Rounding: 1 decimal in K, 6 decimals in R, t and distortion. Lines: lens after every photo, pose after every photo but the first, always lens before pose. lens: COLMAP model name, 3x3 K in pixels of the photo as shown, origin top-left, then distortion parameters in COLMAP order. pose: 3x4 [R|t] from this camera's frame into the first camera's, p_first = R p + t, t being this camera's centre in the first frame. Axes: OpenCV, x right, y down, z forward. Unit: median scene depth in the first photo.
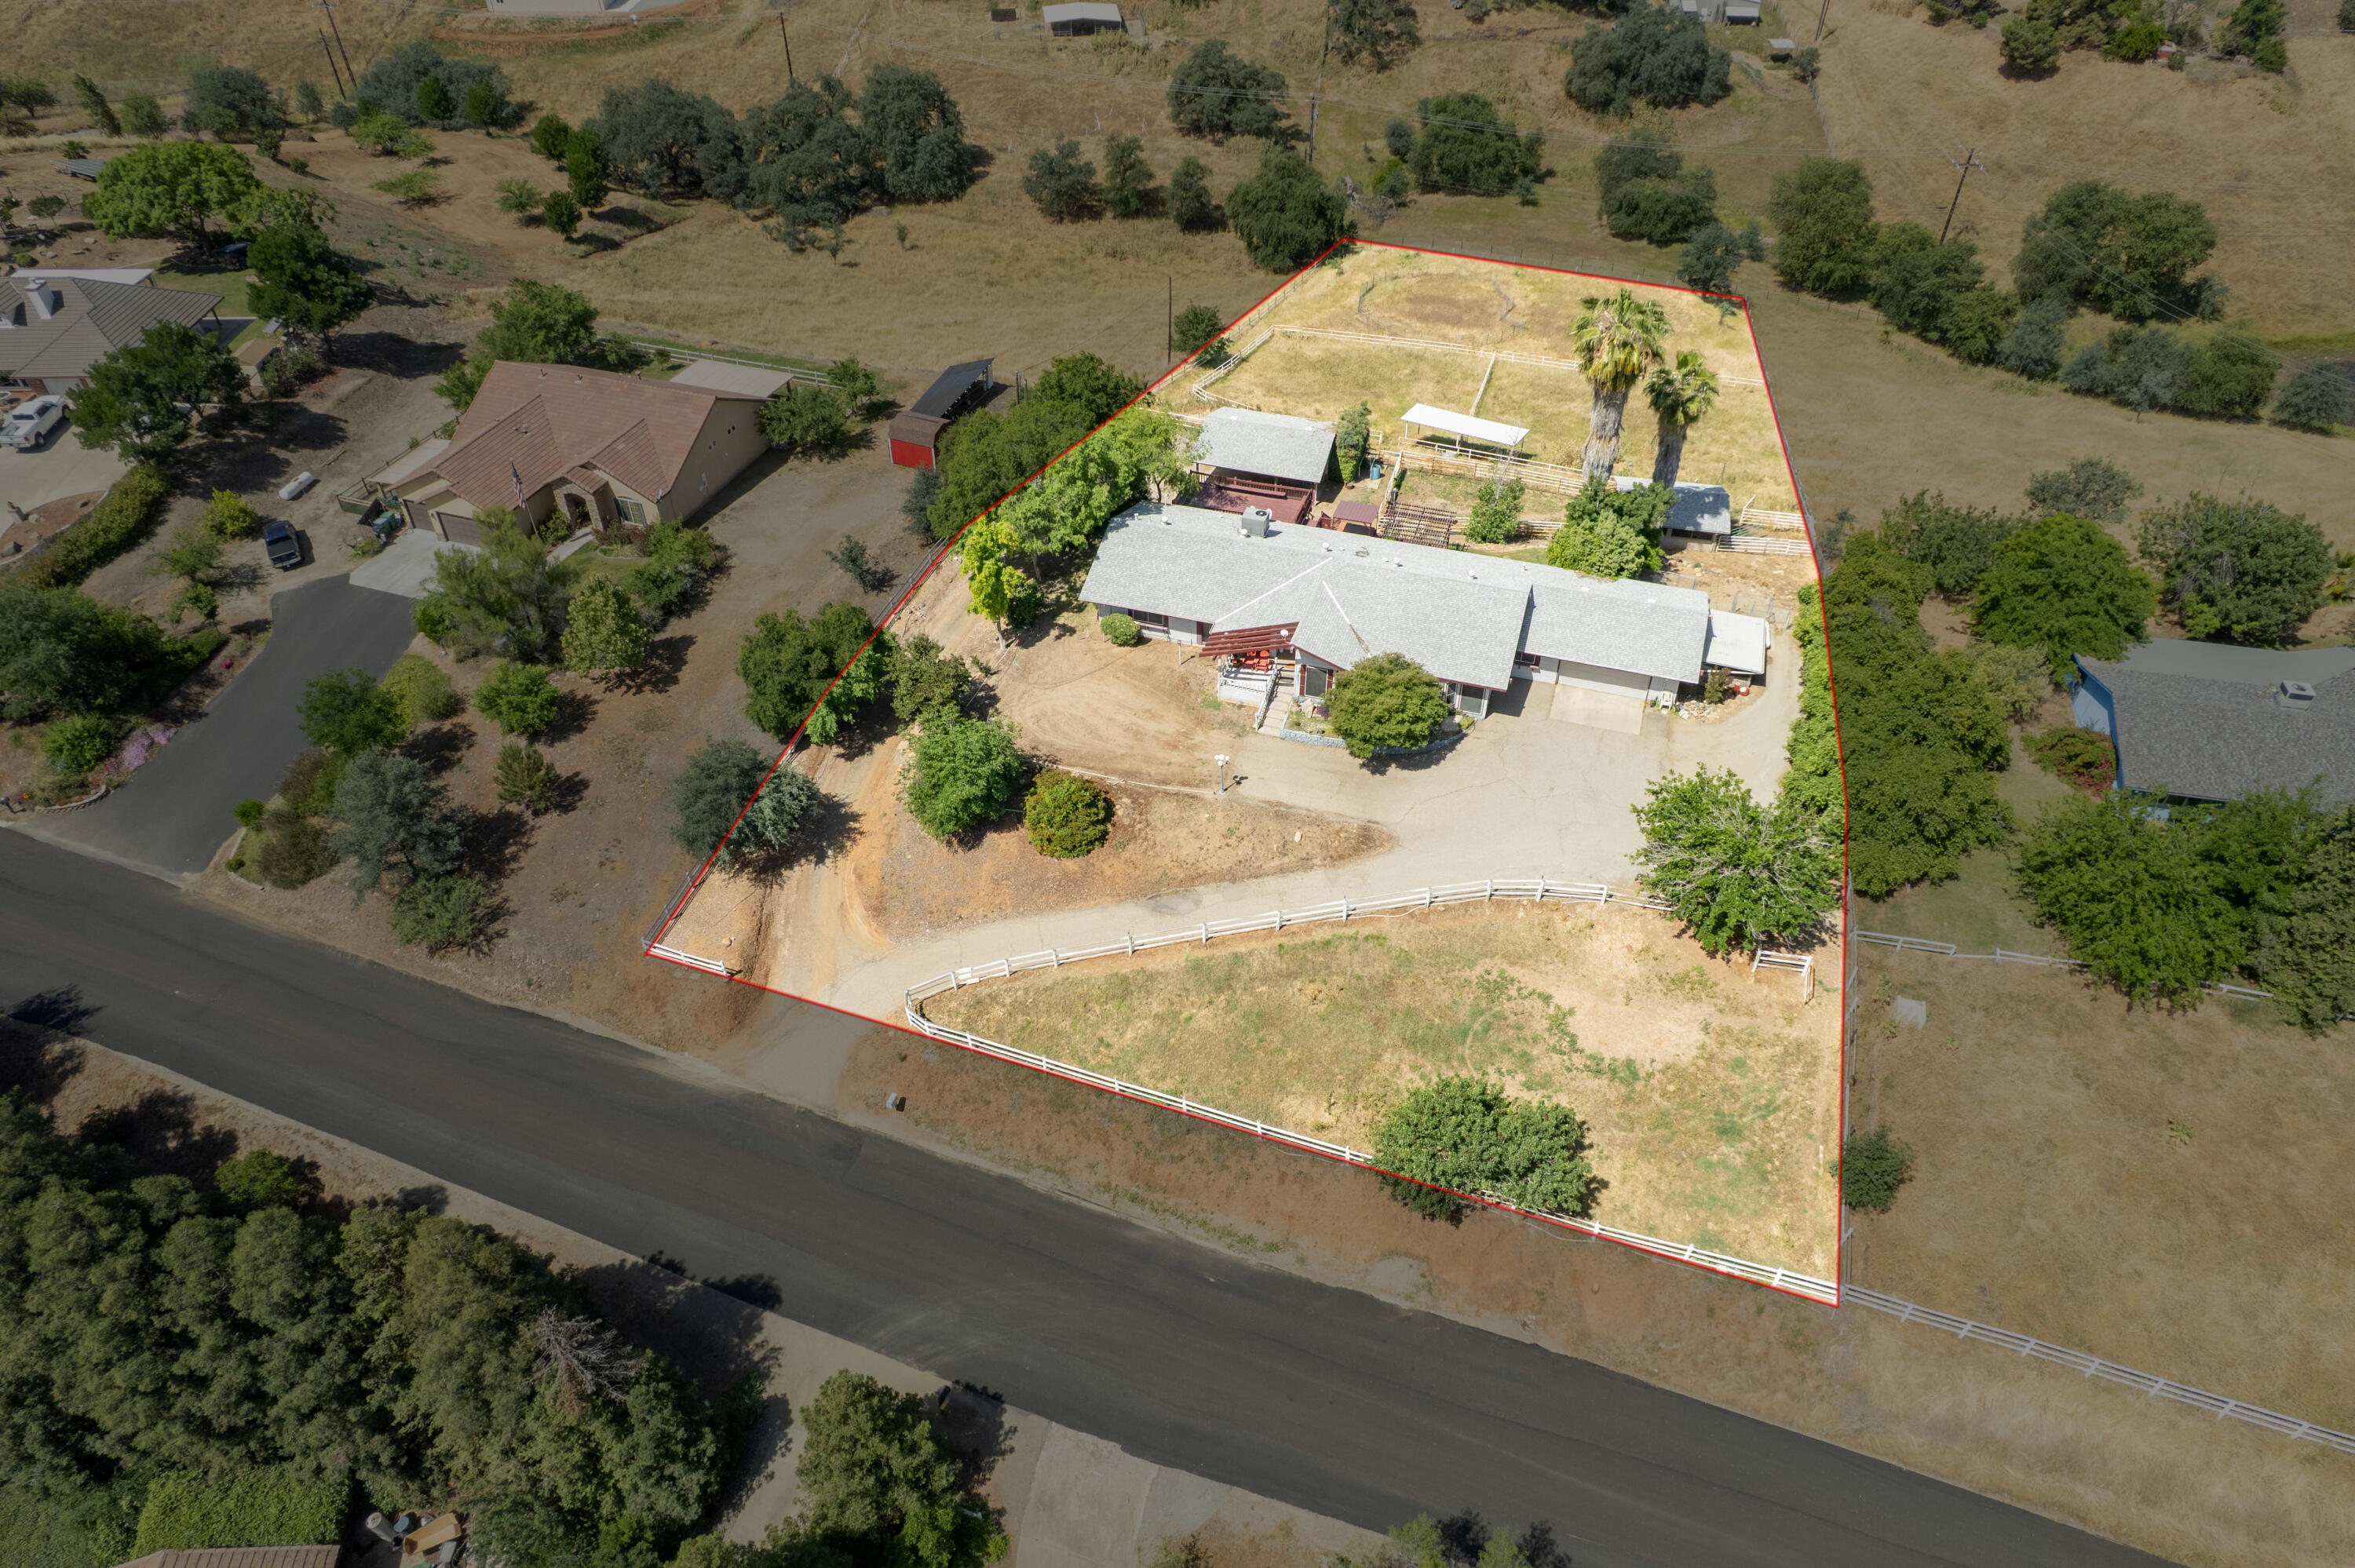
lens RADIAL K [[1503.6, 0, 1196.1], [0, 1503.6, 796.6], [0, 0, 1]] dist [-0.080947, 0.073041]
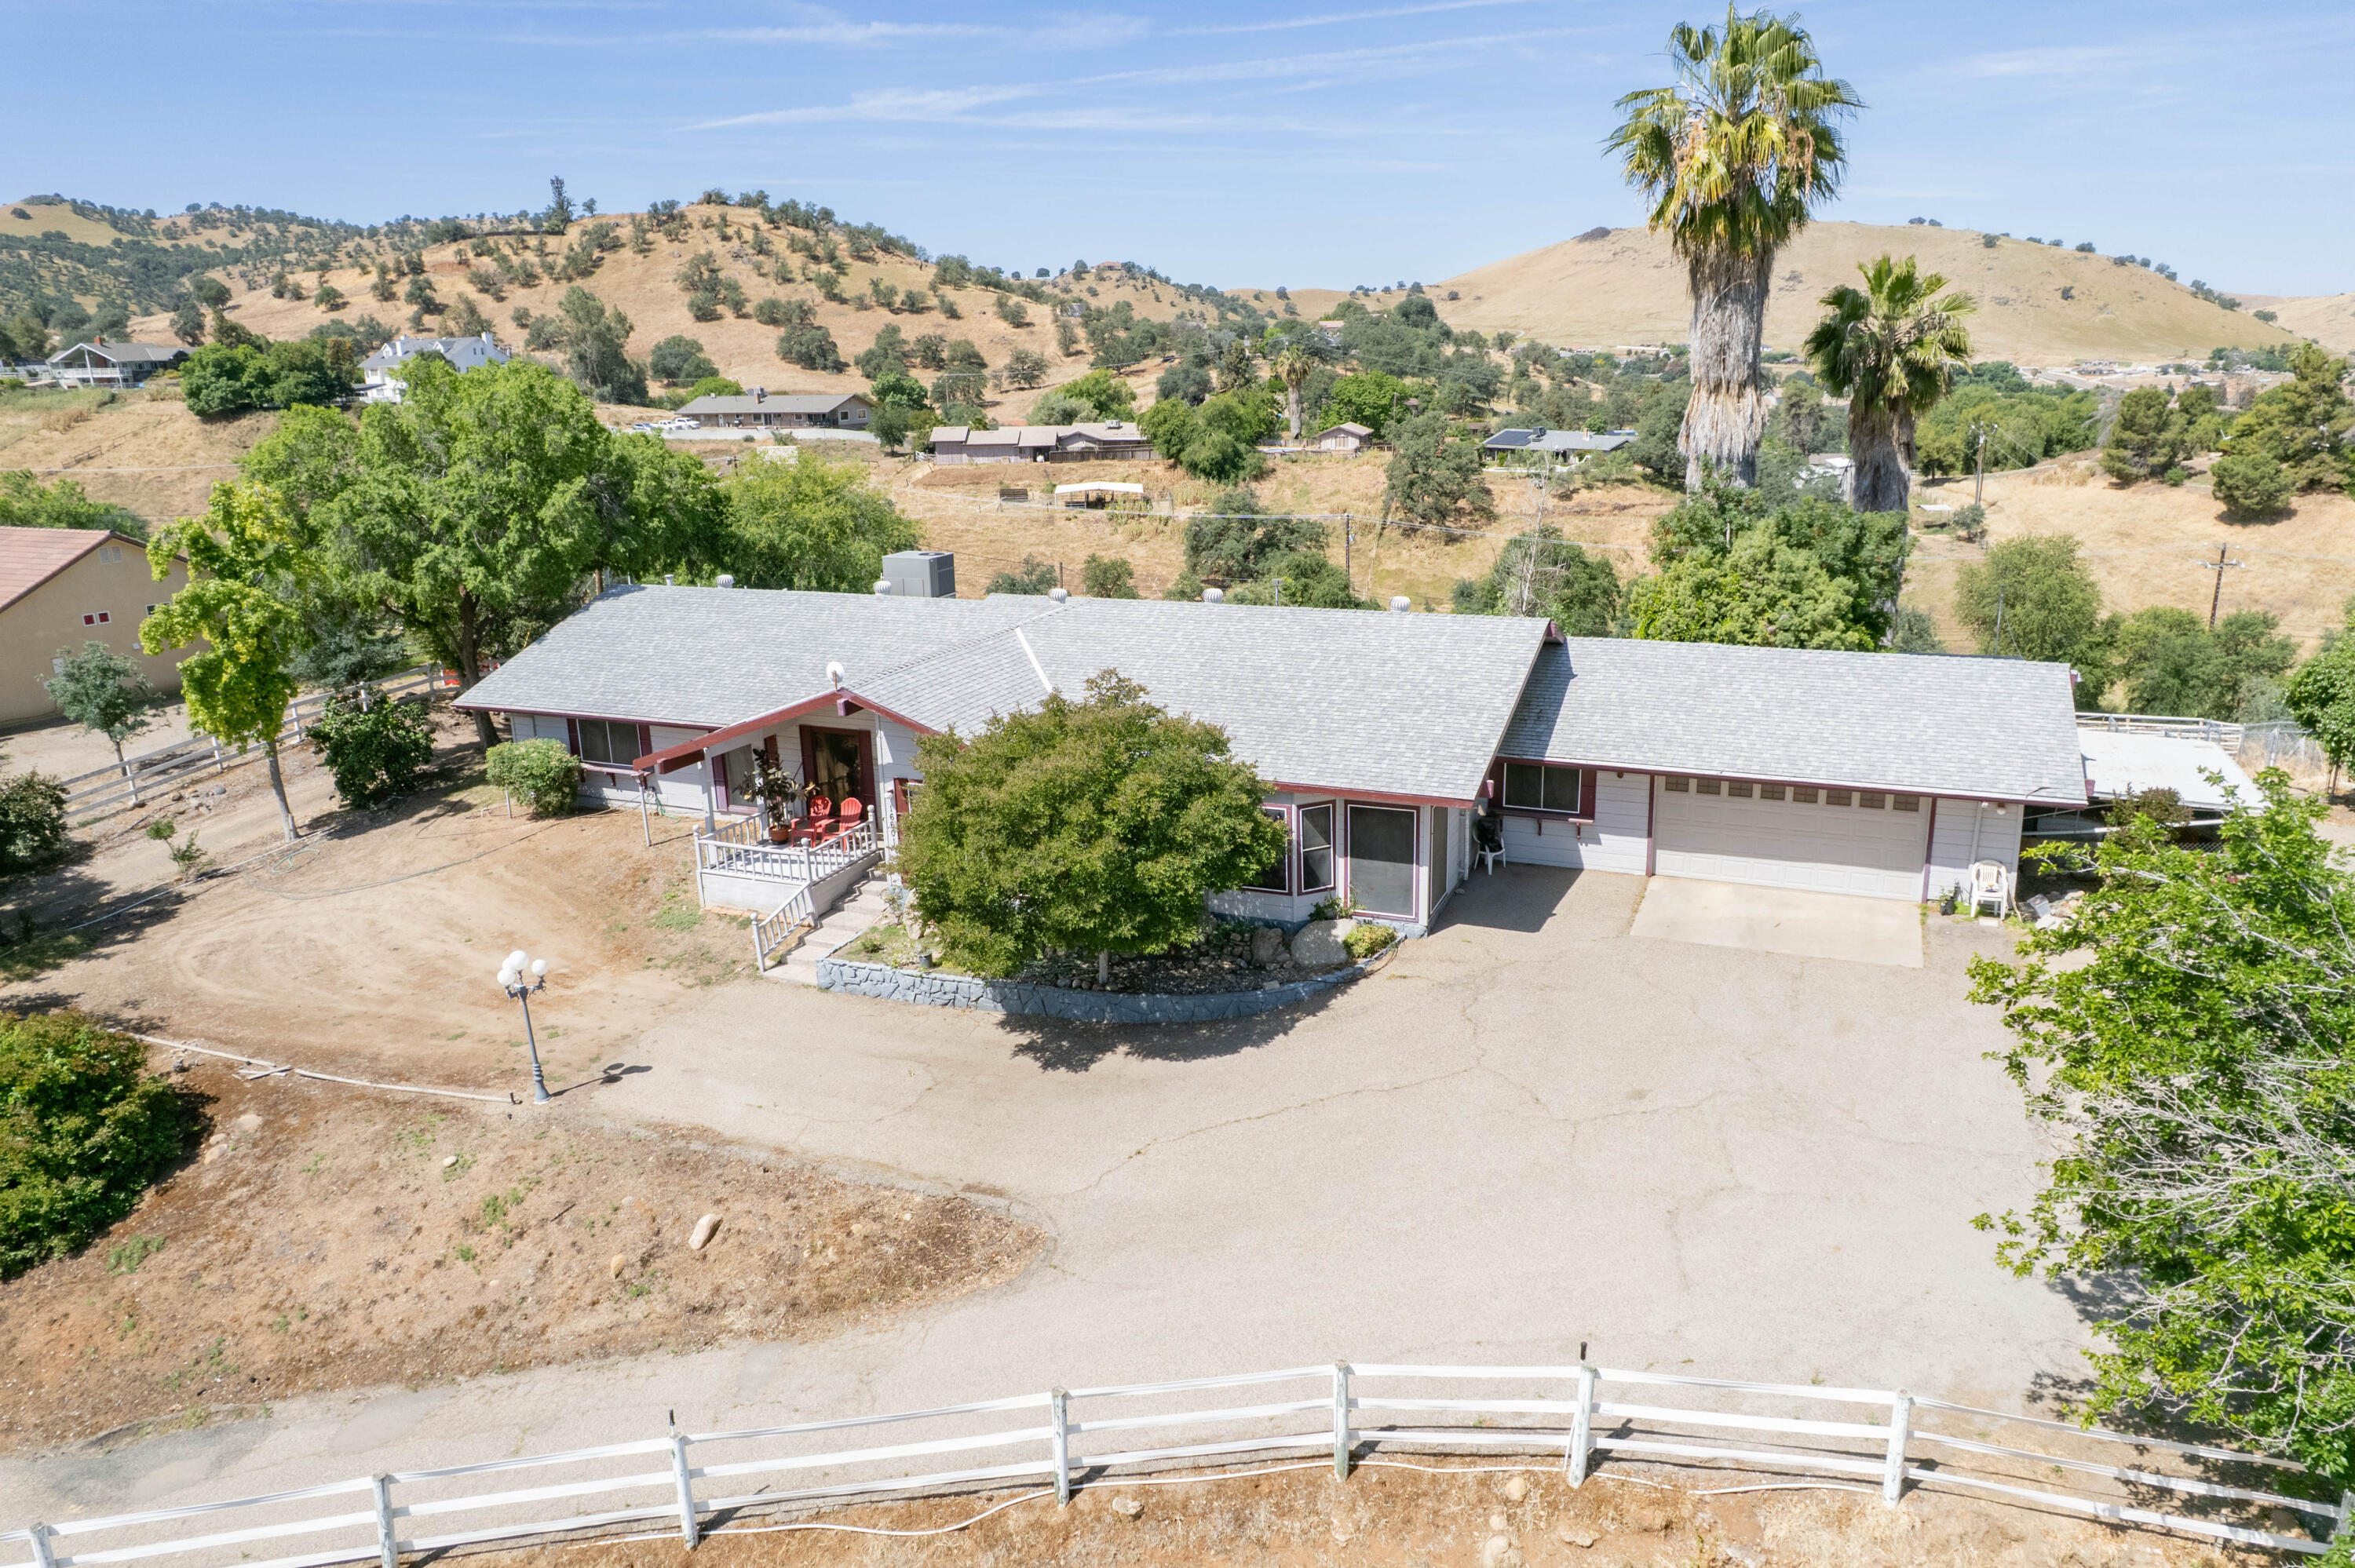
lens RADIAL K [[1589.2, 0, 1212.0], [0, 1589.2, 785.2], [0, 0, 1]] dist [-0.078757, 0.070774]
pose [[0.996736, 0.002695, -0.080688, 0.172017], [-0.037478, 0.900667, -0.432890, 0.069635], [0.071506, 0.434501, 0.897828, 0.666603]]
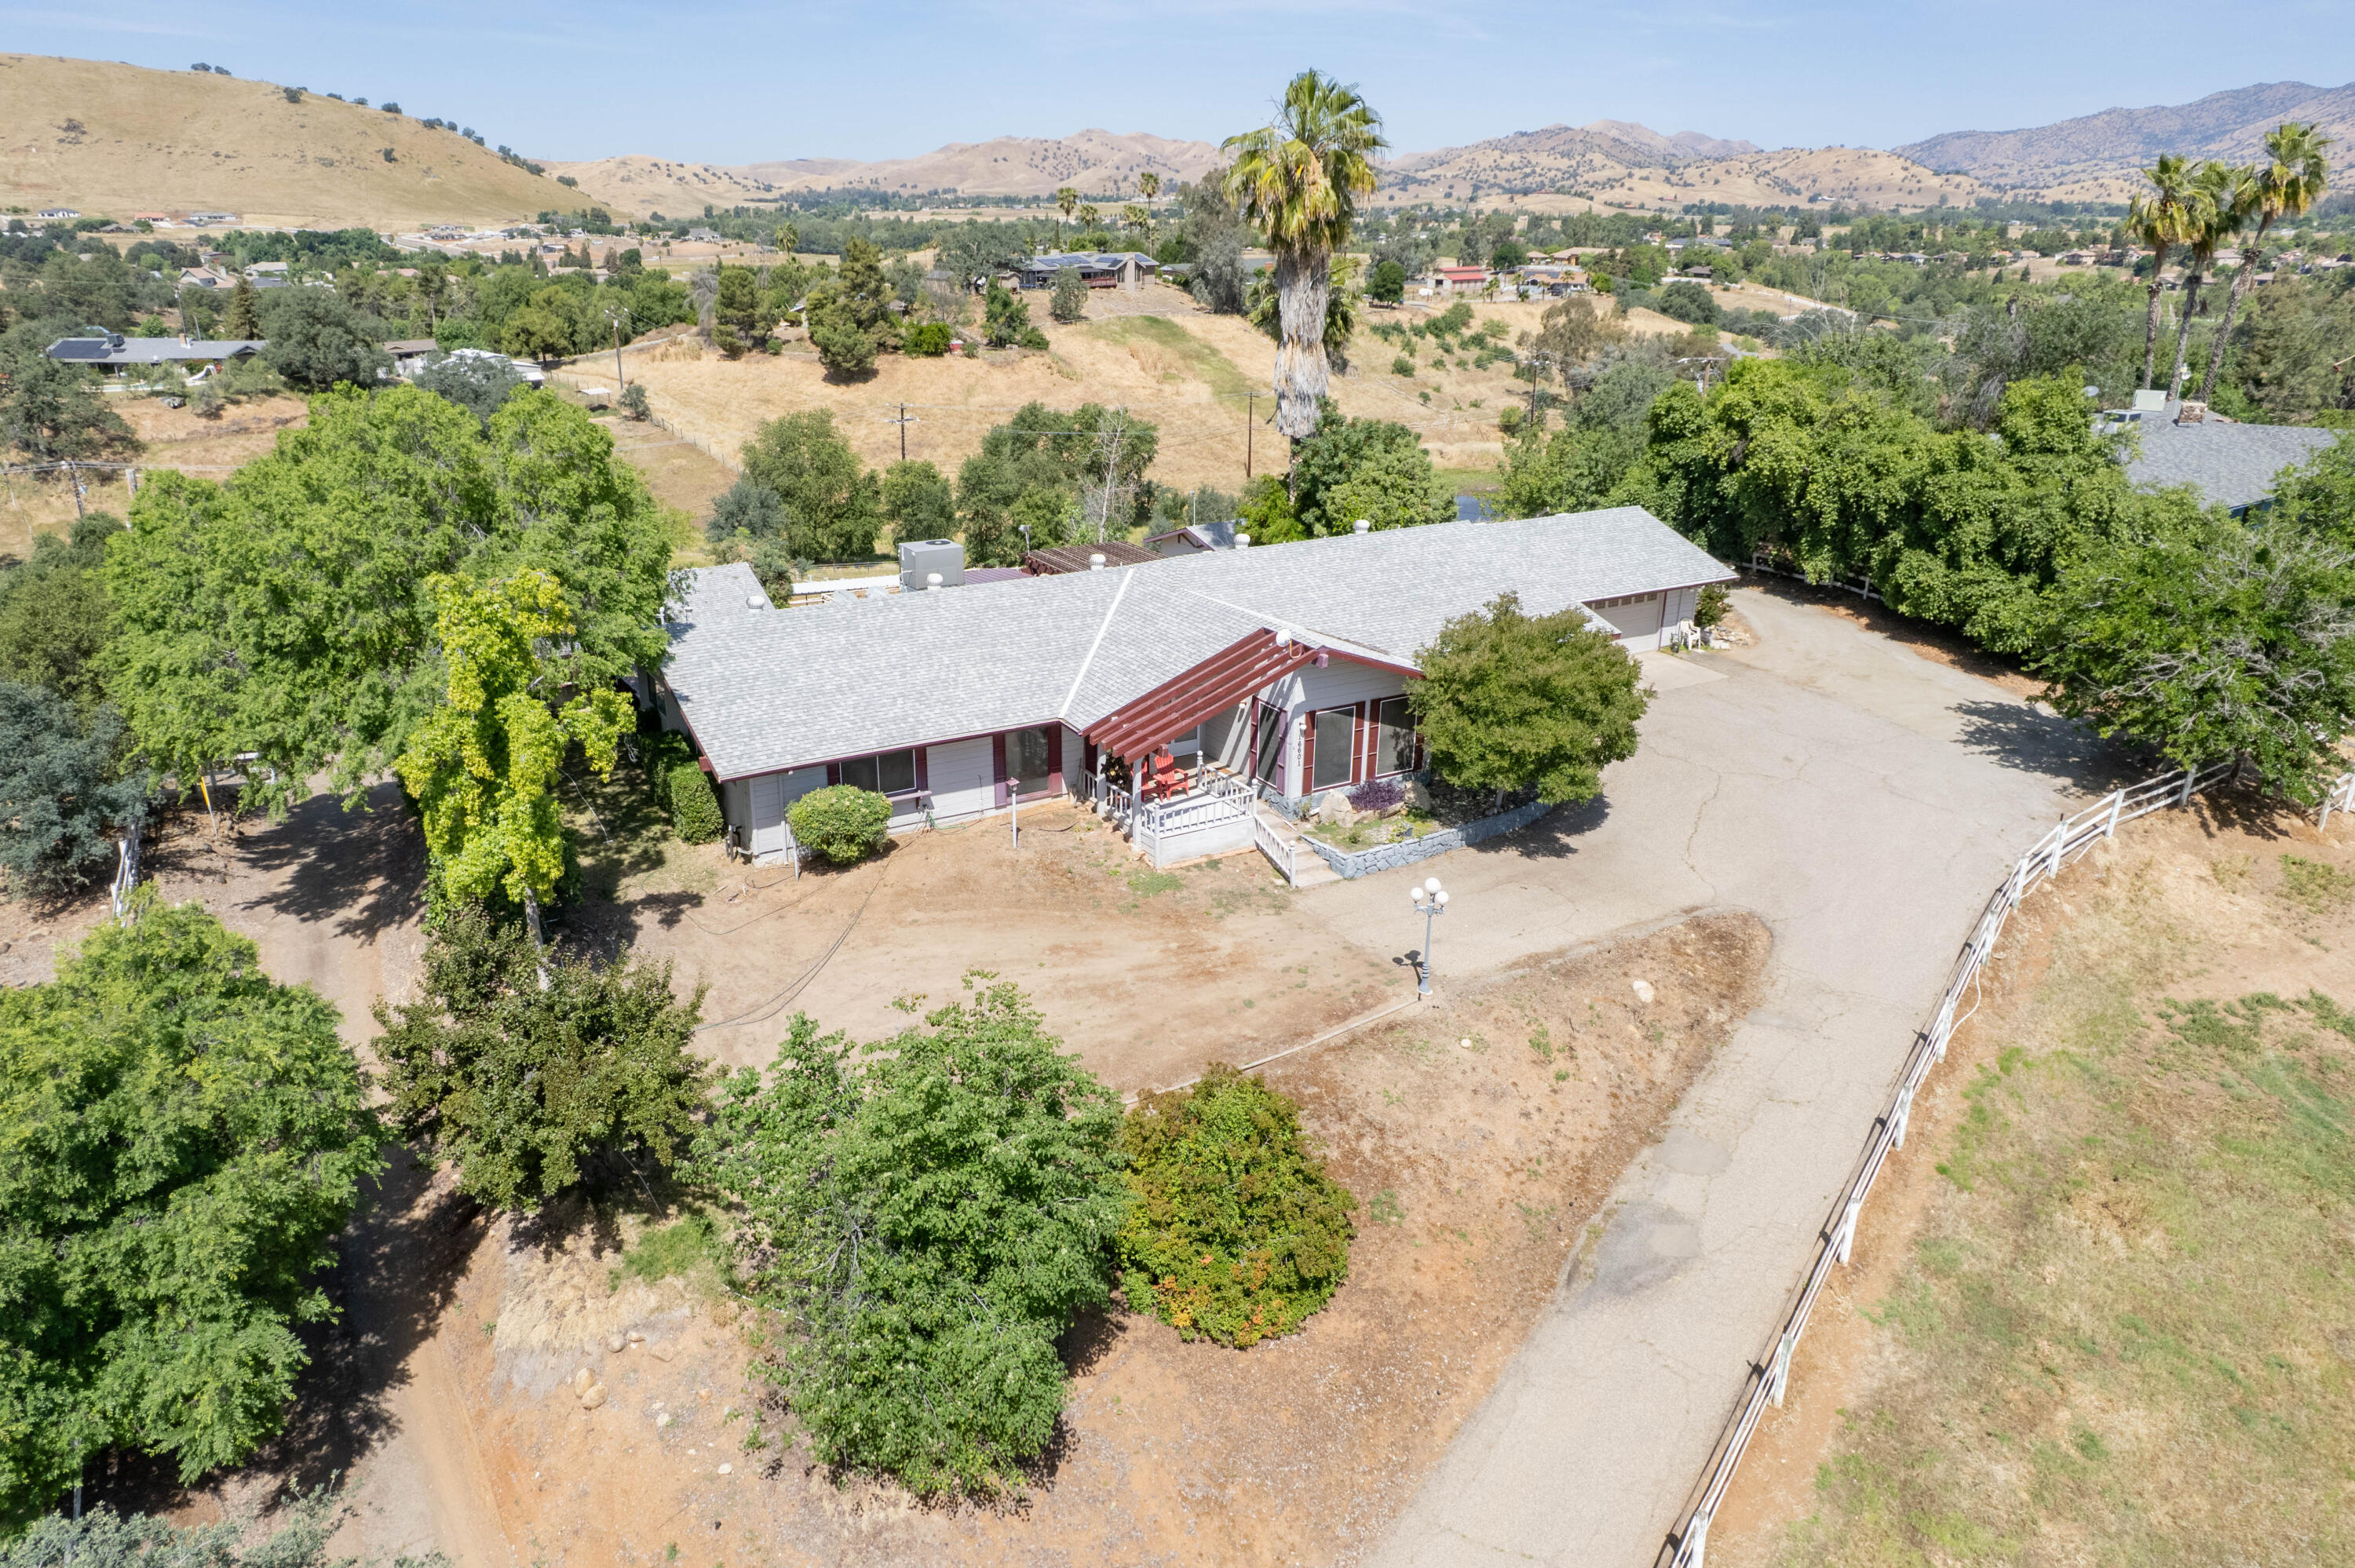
lens RADIAL K [[1630.2, 0, 1119.2], [0, 1630.2, 812.7], [0, 0, 1]] dist [-0.097628, 0.096874]
pose [[0.677112, -0.265606, 0.686274, -0.301577], [0.485468, 0.862089, -0.145336, -0.019518], [-0.553028, 0.431573, 0.712675, 0.693400]]
